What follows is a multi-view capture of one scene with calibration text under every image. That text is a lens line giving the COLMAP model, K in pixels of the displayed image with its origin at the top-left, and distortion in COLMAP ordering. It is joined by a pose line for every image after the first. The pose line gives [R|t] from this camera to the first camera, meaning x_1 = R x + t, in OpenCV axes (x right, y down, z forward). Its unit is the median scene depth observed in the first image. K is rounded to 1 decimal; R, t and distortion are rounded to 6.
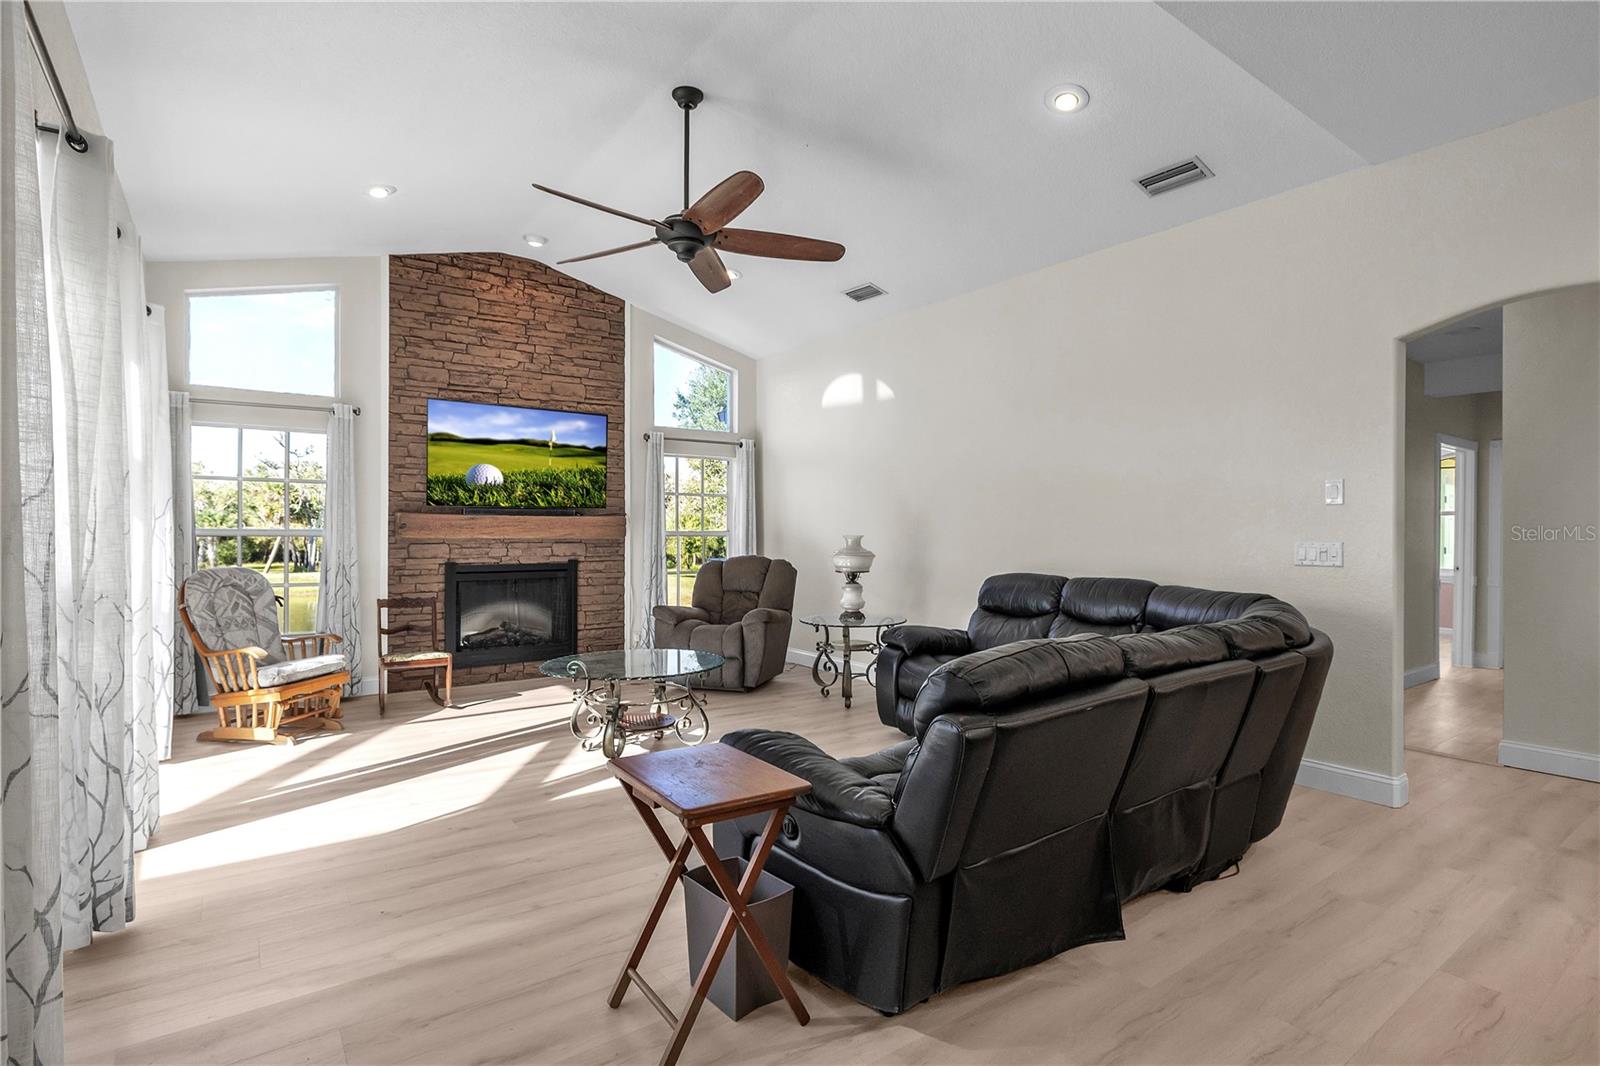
lens RADIAL K [[774.9, 0, 812.6], [0, 774.9, 532.1], [0, 0, 1]] dist [-0.005788, 0.001010]
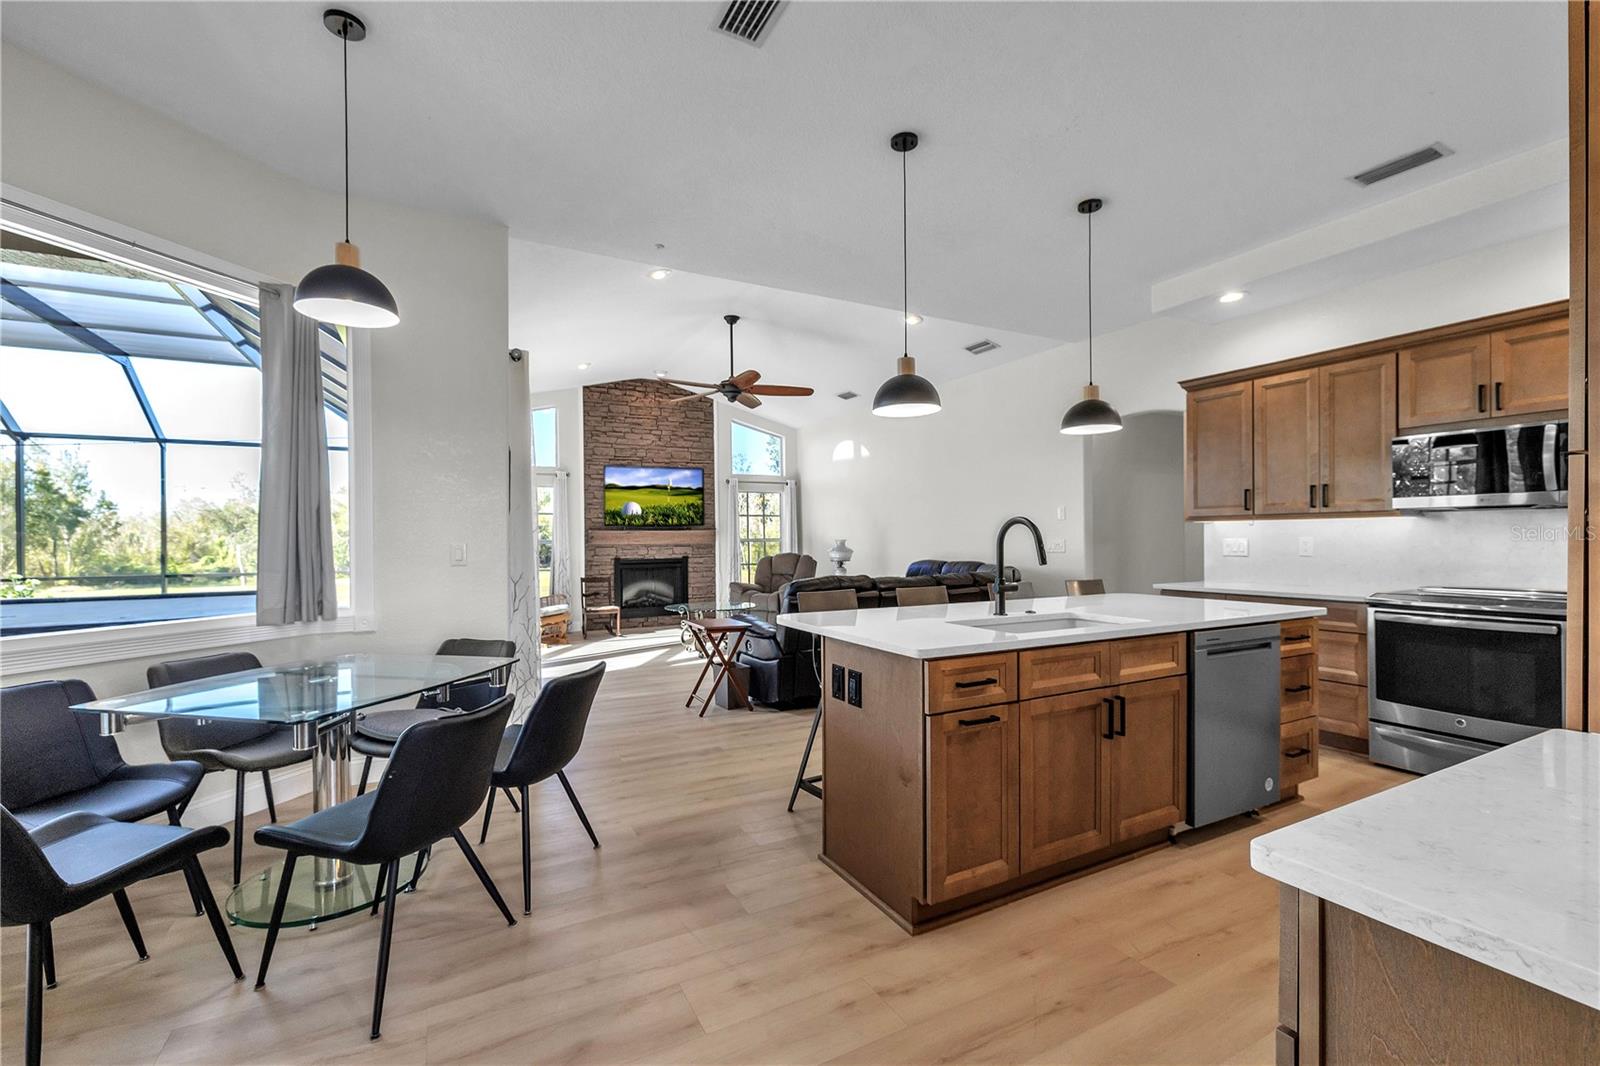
lens RADIAL K [[676.0, 0, 798.3], [0, 676.0, 542.6], [0, 0, 1]] dist [-0.002958, -0.000339]
pose [[0.988048, -0.011804, -0.153696, 0.176460], [0.012557, 0.999913, 0.003929, 0.003635], [0.153636, -0.005812, 0.988110, -0.456253]]
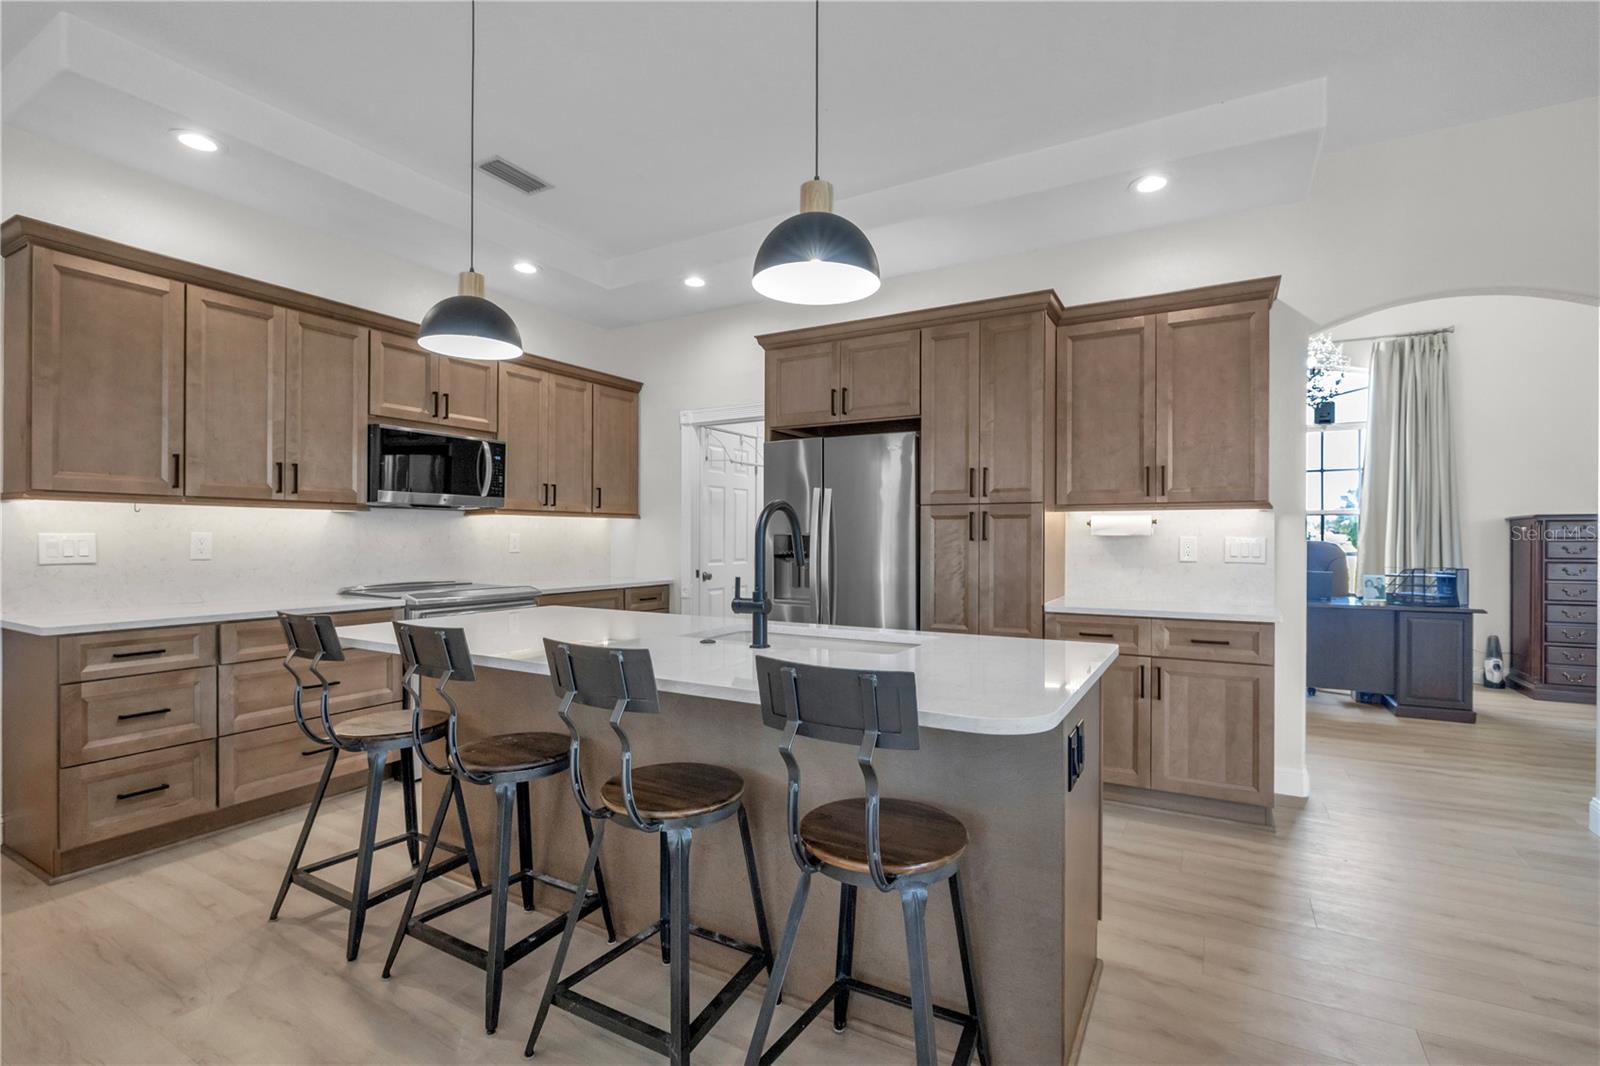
lens RADIAL K [[727.2, 0, 810.1], [0, 727.2, 538.1], [0, 0, 1]] dist [-0.000388, -0.000069]
pose [[-0.401875, -0.008574, 0.915654, -0.076181], [-0.003878, 0.999963, 0.007662, 0.006072], [-0.915686, -0.000472, -0.401894, 0.148834]]
